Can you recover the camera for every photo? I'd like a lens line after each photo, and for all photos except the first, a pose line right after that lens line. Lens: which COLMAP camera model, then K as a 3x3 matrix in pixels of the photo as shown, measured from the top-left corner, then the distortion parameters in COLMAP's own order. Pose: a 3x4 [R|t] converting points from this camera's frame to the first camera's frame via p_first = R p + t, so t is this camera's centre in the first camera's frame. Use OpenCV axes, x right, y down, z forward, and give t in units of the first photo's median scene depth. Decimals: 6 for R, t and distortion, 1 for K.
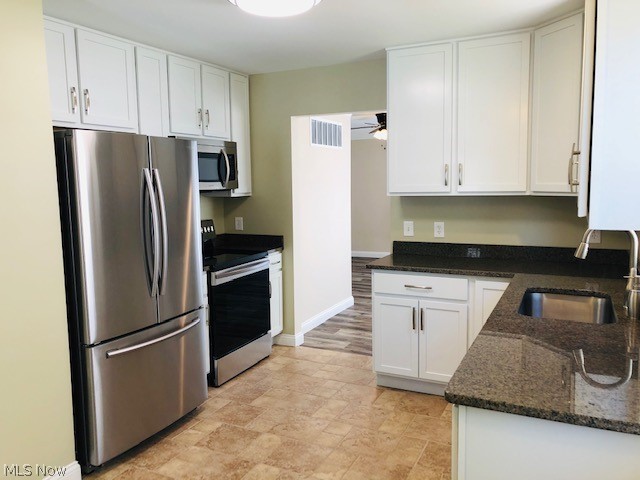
lens RADIAL K [[527.4, 0, 320.0], [0, 527.4, 240.0], [0, 0, 1]] dist [0.057619, -0.057653]
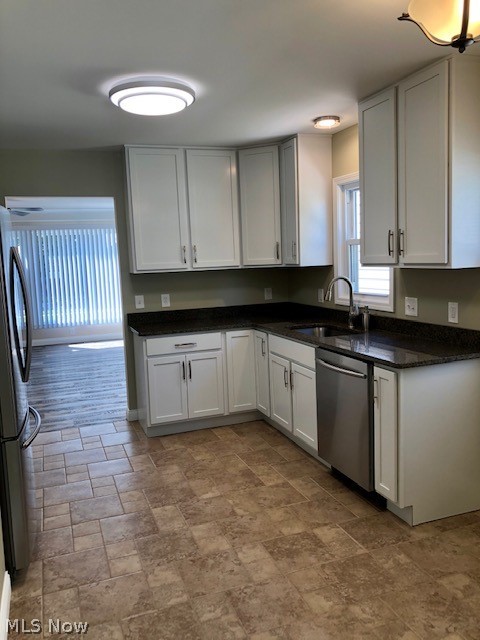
lens RADIAL K [[516.1, 0, 240.0], [0, 516.1, 320.0], [0, 0, 1]] dist [0.075997, -0.004162]
pose [[0.700459, -0.100221, 0.706620, -0.563381], [0.112123, 0.993250, 0.029729, 0.009804], [-0.704830, 0.058405, 0.706968, 0.053109]]
